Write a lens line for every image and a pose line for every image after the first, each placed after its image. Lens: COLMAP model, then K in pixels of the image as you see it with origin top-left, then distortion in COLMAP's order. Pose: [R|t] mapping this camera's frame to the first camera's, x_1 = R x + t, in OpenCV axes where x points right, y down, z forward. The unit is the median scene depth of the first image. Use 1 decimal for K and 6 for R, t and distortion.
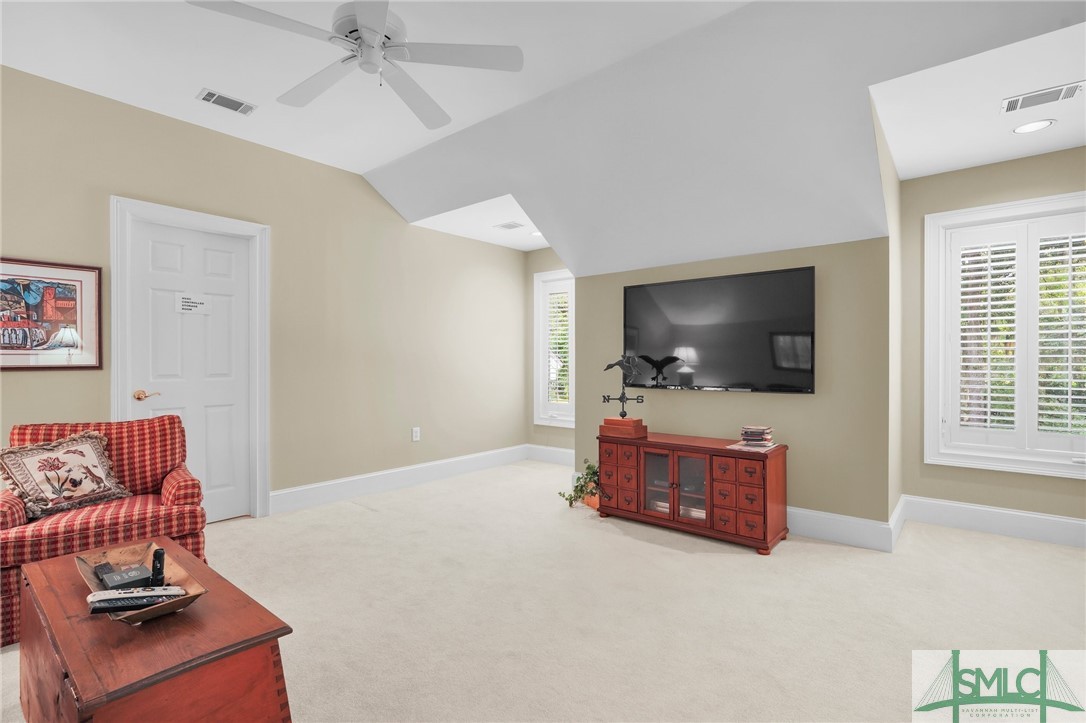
lens RADIAL K [[483.7, 0, 545.6], [0, 483.7, 364.8], [0, 0, 1]] dist [-0.011536, 0.009022]
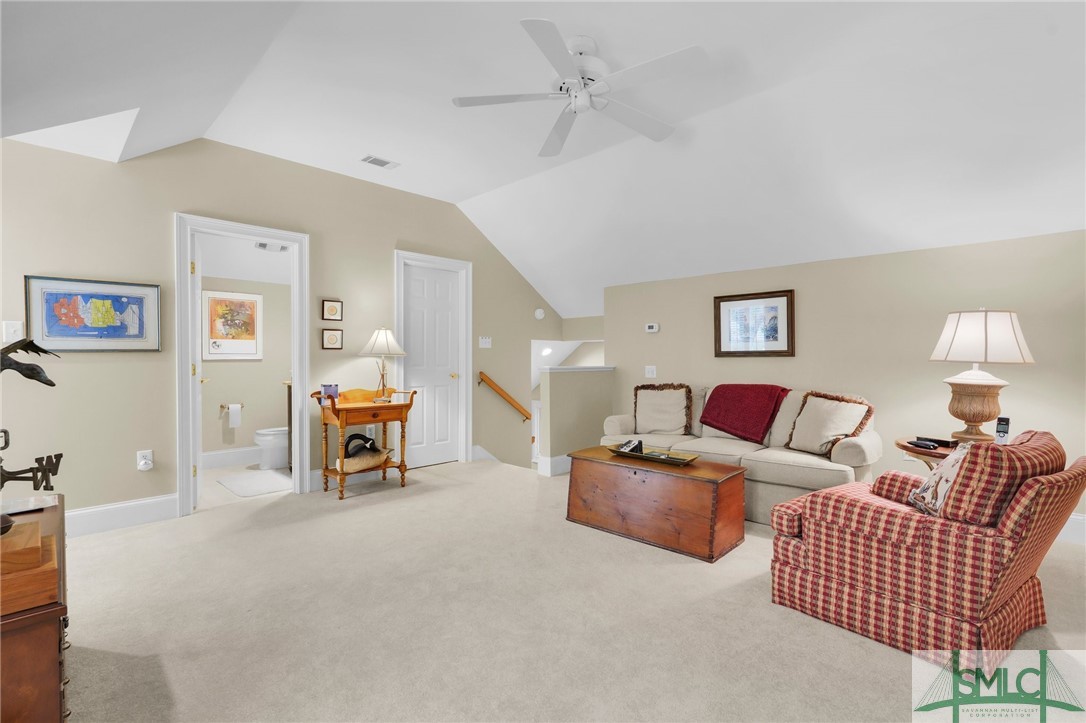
lens RADIAL K [[483.7, 0, 545.6], [0, 483.7, 364.8], [0, 0, 1]] dist [-0.011536, 0.009022]
pose [[-0.999948, 0.001528, 0.010131, -0.222219], [0.001760, 0.999734, 0.022996, -0.005905], [-0.010093, 0.023013, -0.999684, 1.545833]]
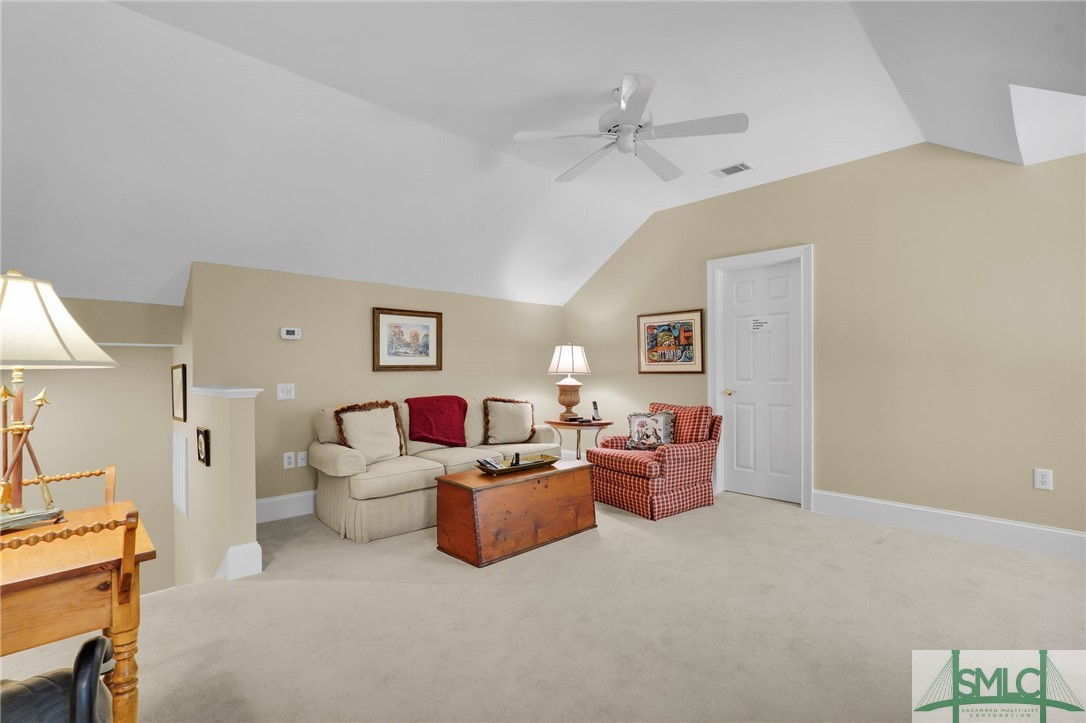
lens RADIAL K [[483.7, 0, 545.6], [0, 483.7, 364.8], [0, 0, 1]] dist [-0.011536, 0.009022]
pose [[-0.052866, -0.006086, -0.998583, 0.685377], [-0.004875, 0.999971, -0.005836, -0.007518], [0.998590, 0.004559, -0.052894, 0.580724]]
